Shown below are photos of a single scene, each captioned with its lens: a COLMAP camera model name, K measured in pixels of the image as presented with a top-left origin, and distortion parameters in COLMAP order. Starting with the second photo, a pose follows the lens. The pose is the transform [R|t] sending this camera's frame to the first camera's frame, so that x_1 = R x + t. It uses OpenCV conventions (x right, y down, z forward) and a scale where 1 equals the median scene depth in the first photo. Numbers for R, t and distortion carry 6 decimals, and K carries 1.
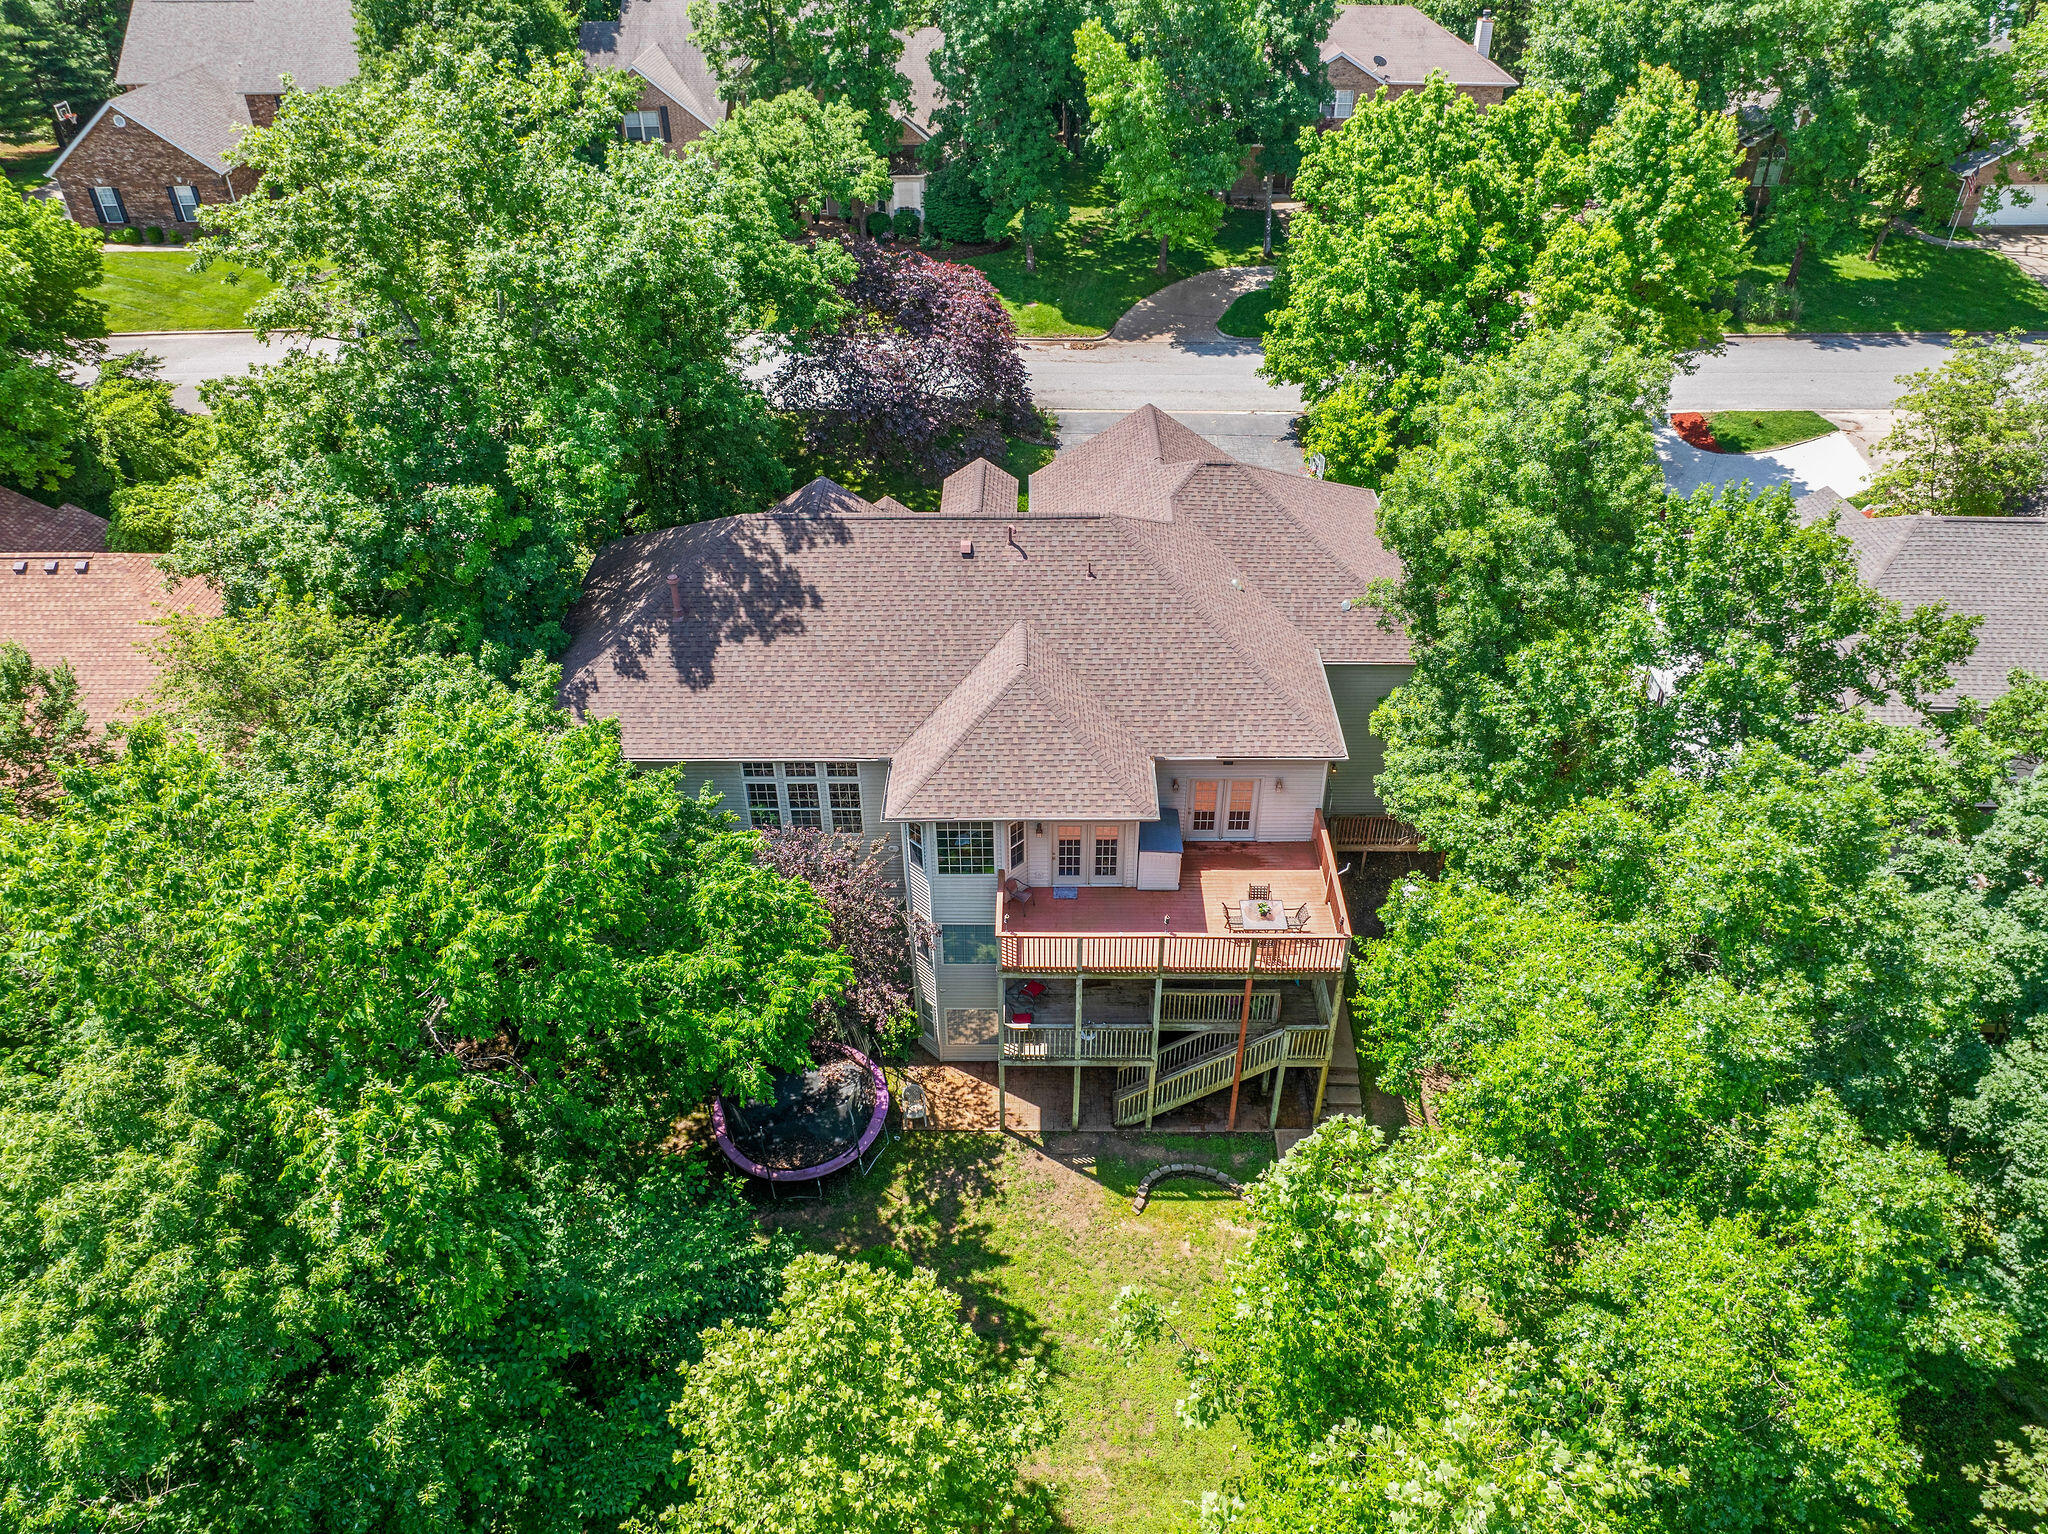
lens RADIAL K [[1439.7, 0, 1031.6], [0, 1439.7, 775.5], [0, 0, 1]] dist [-0.033308, -0.009449]
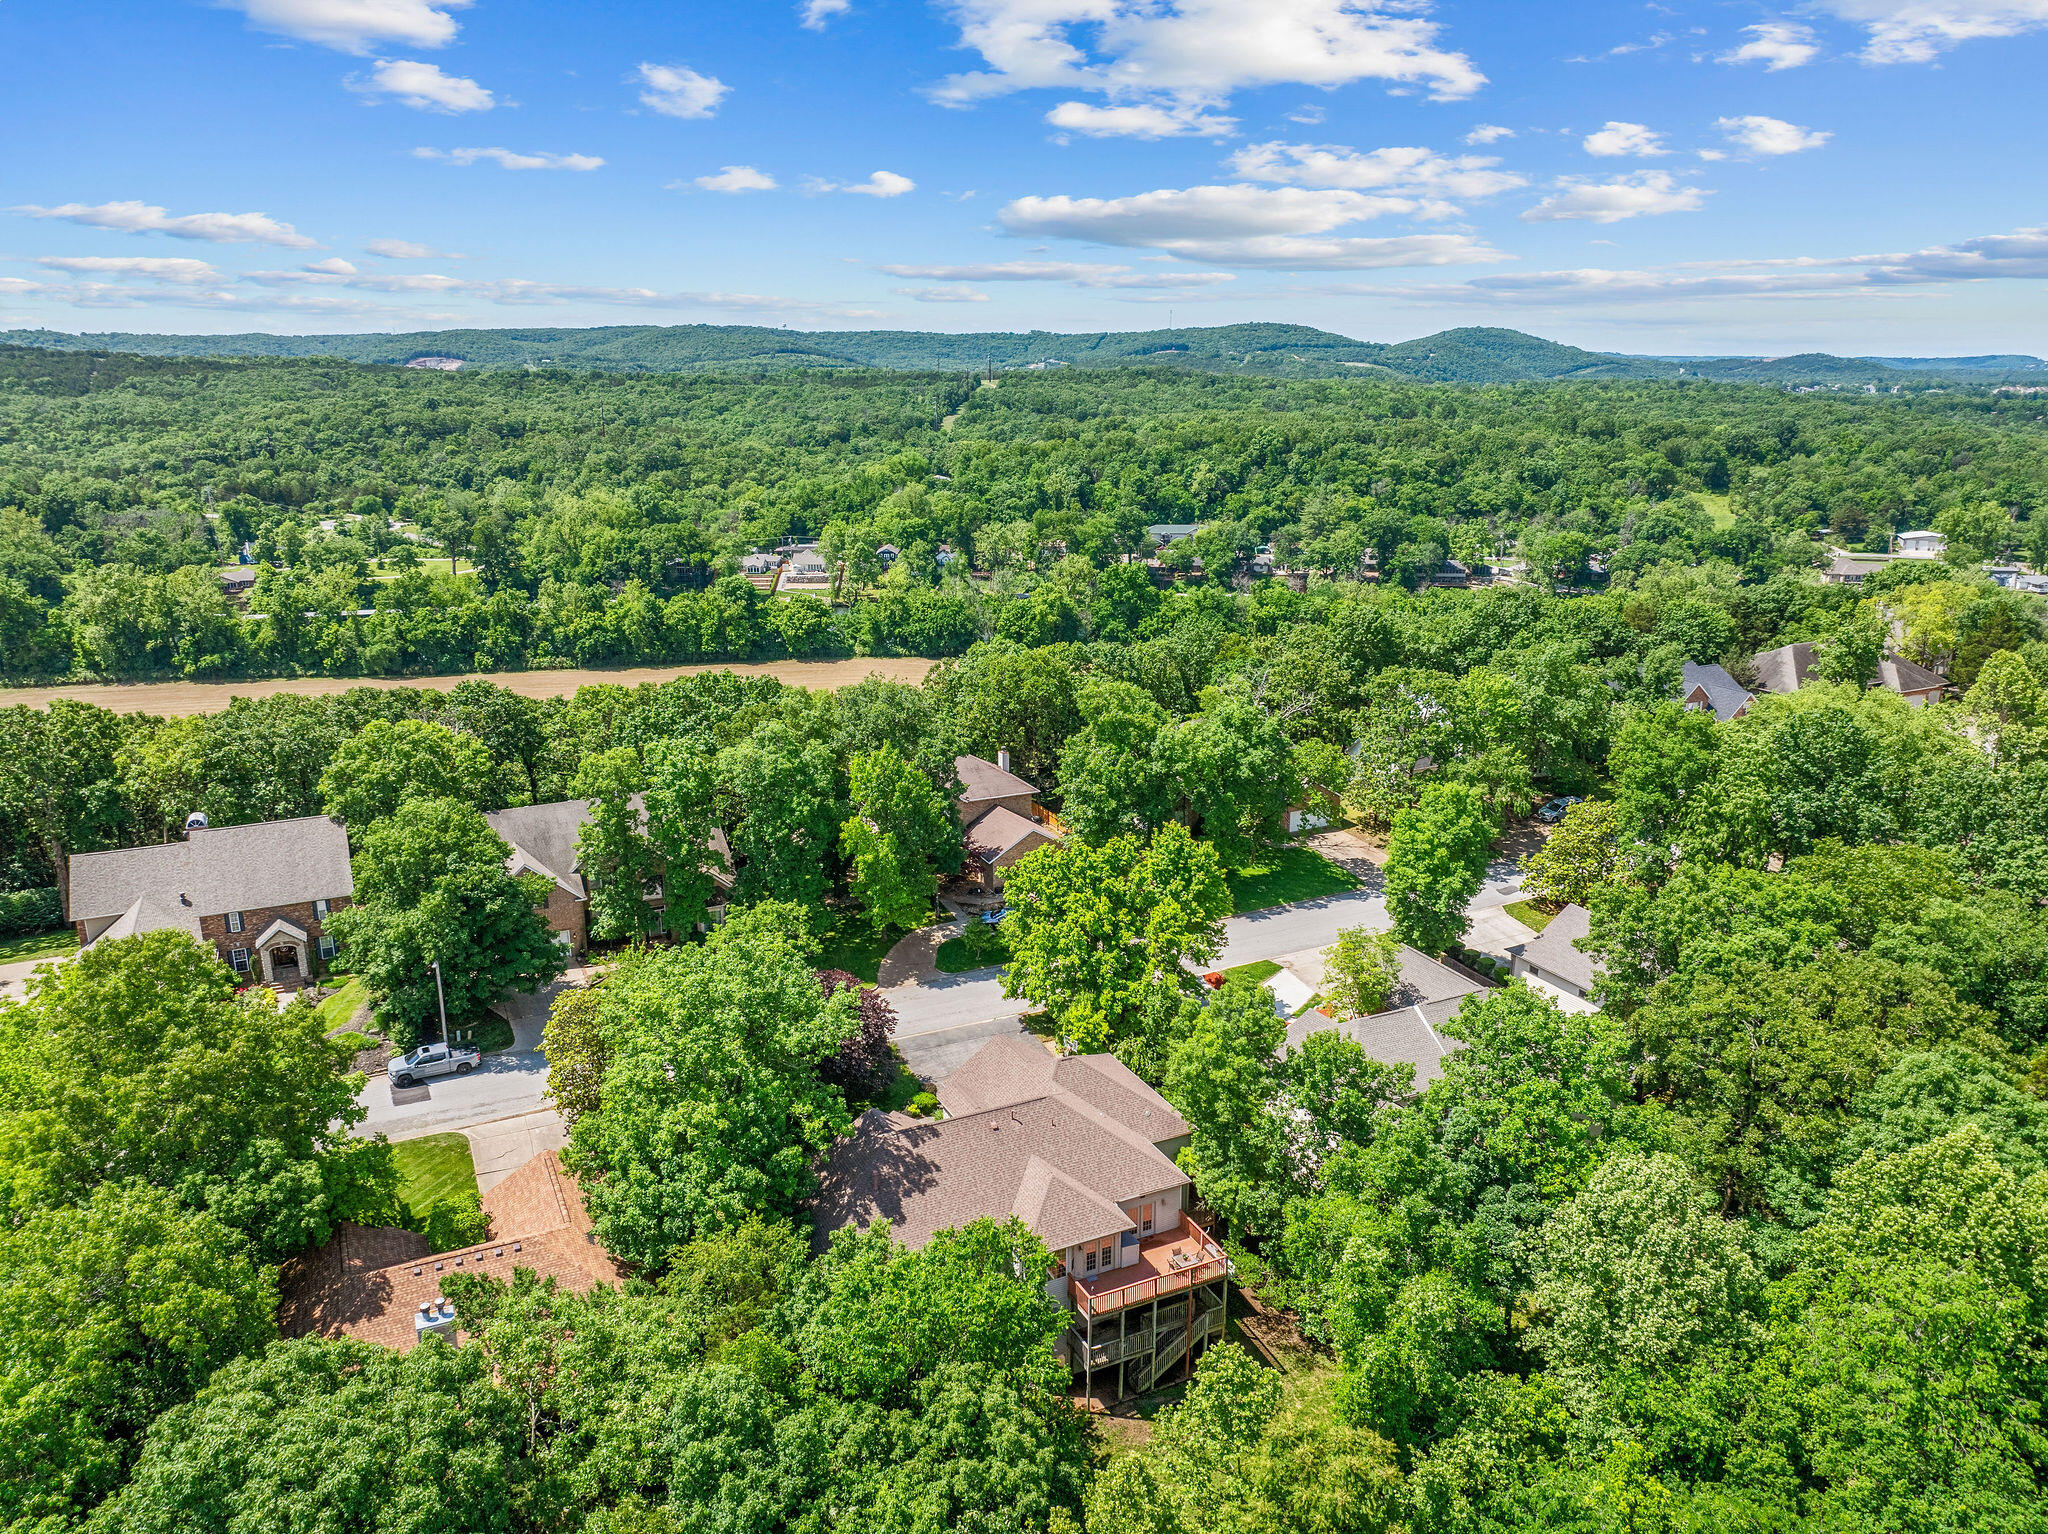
lens RADIAL K [[1439.7, 0, 1031.6], [0, 1439.7, 775.5], [0, 0, 1]] dist [-0.033308, -0.009449]
pose [[0.896697, -0.118373, 0.426524, -0.838879], [0.262593, 0.917965, -0.297297, 0.007224], [-0.356342, 0.378587, 0.854220, -0.996029]]
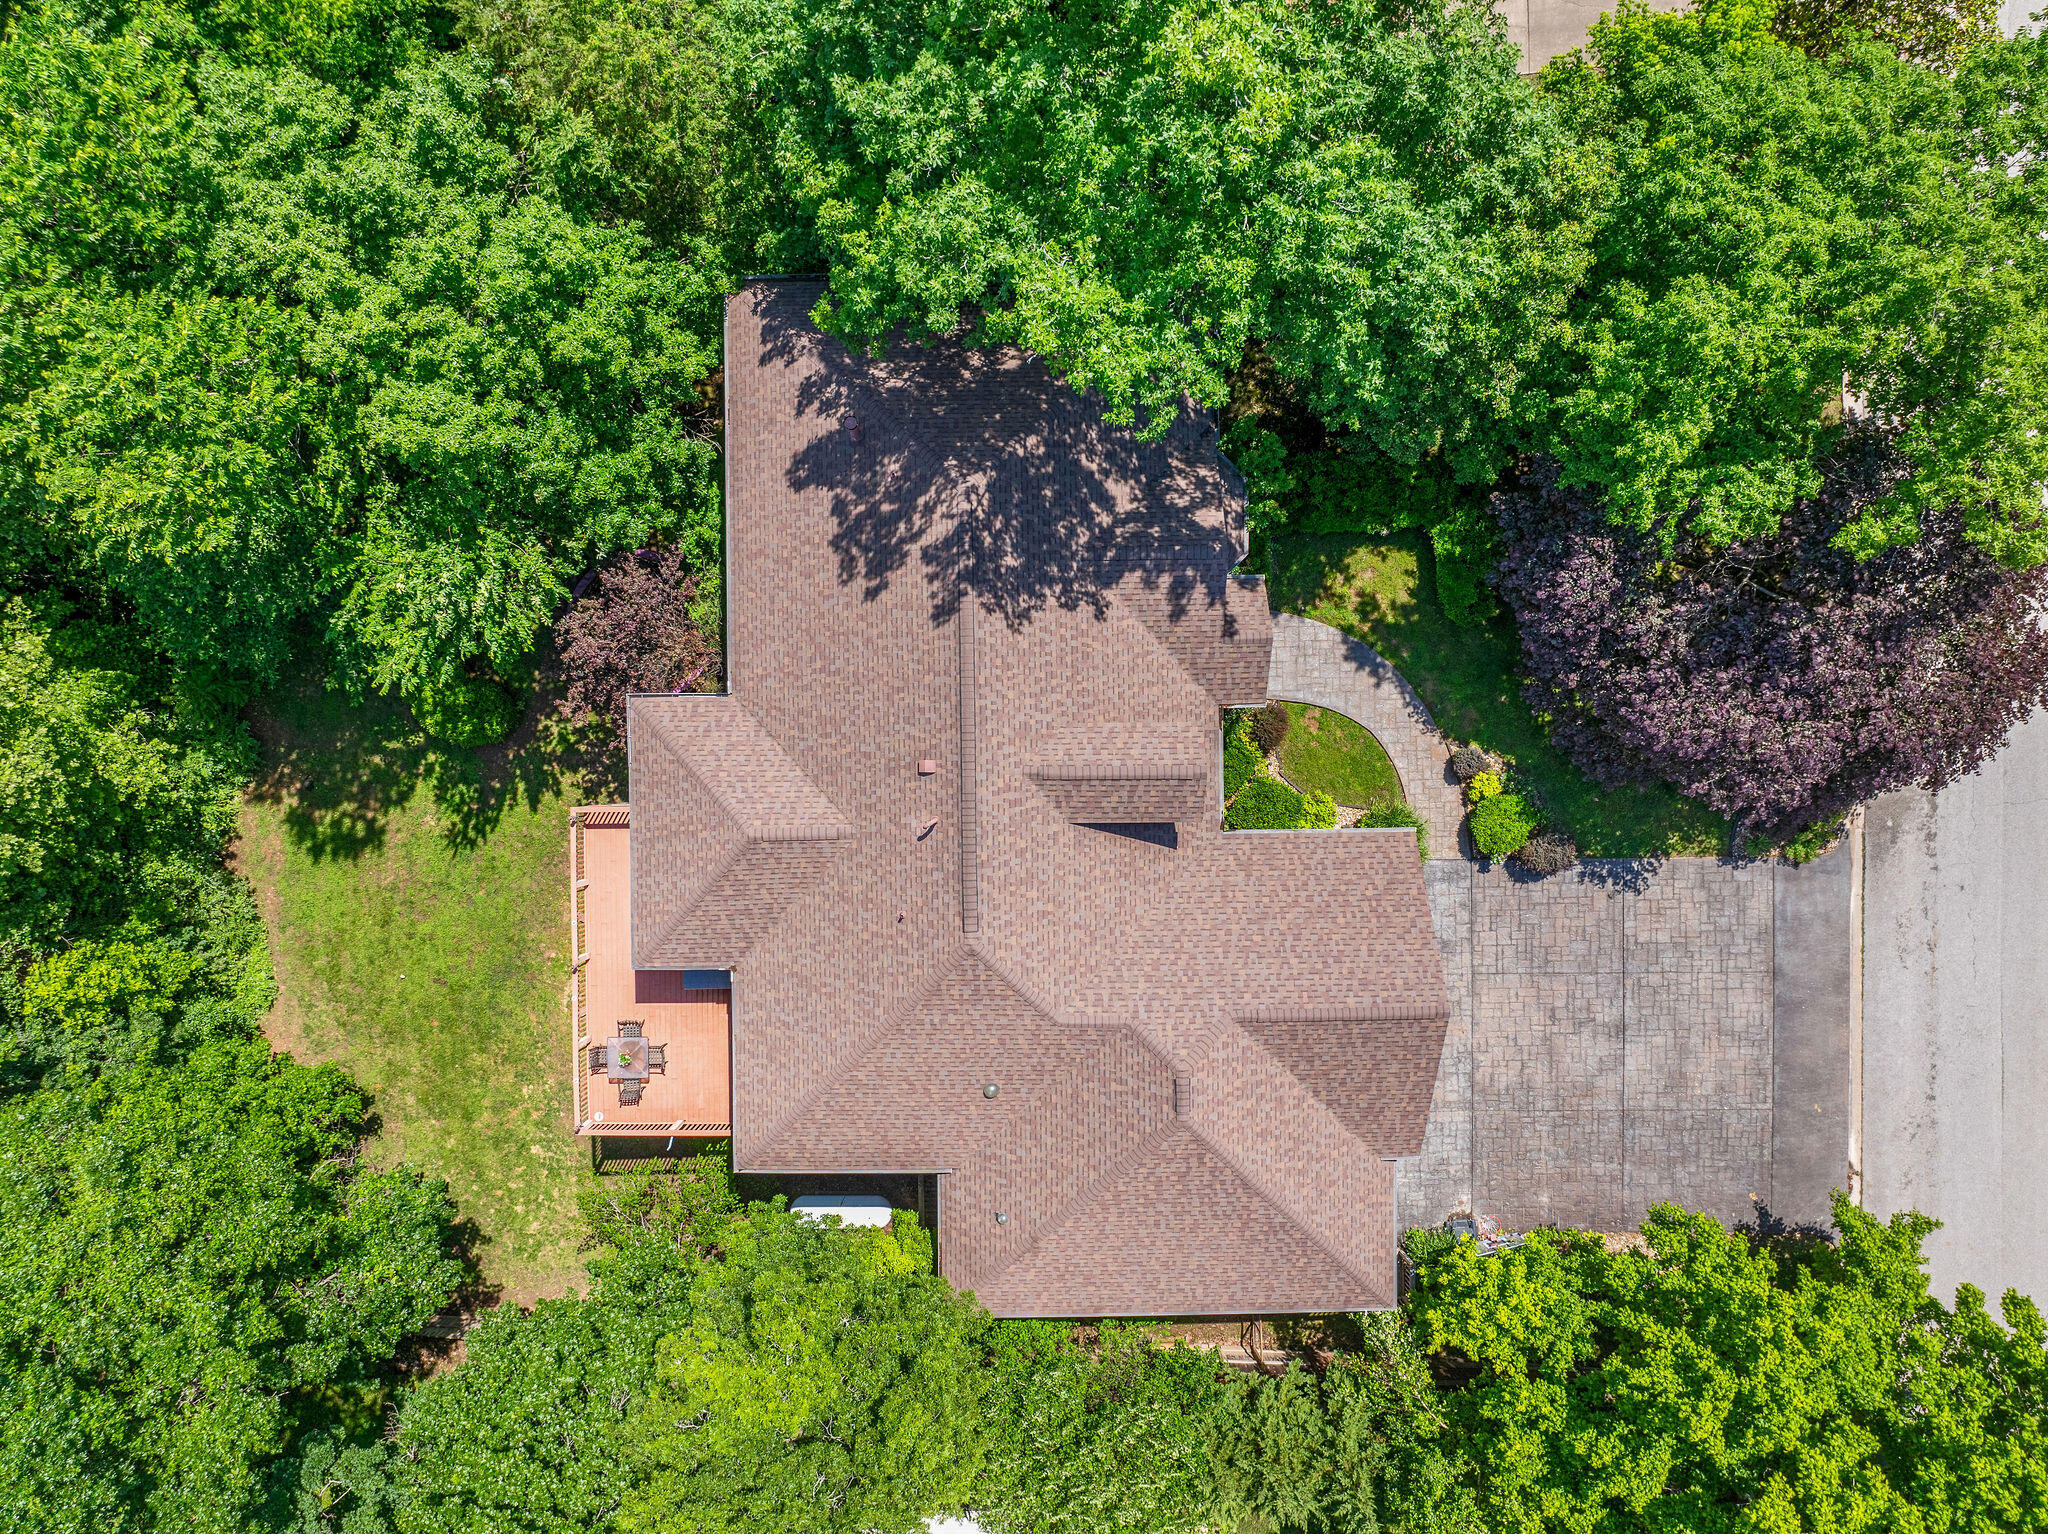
lens RADIAL K [[1439.7, 0, 1031.6], [0, 1439.7, 775.5], [0, 0, 1]] dist [-0.033308, -0.009449]
pose [[0.014106, 0.999881, 0.006237, -0.046145], [-0.600199, 0.003478, 0.799843, -0.872682], [0.799726, -0.015026, 0.600177, 0.570559]]
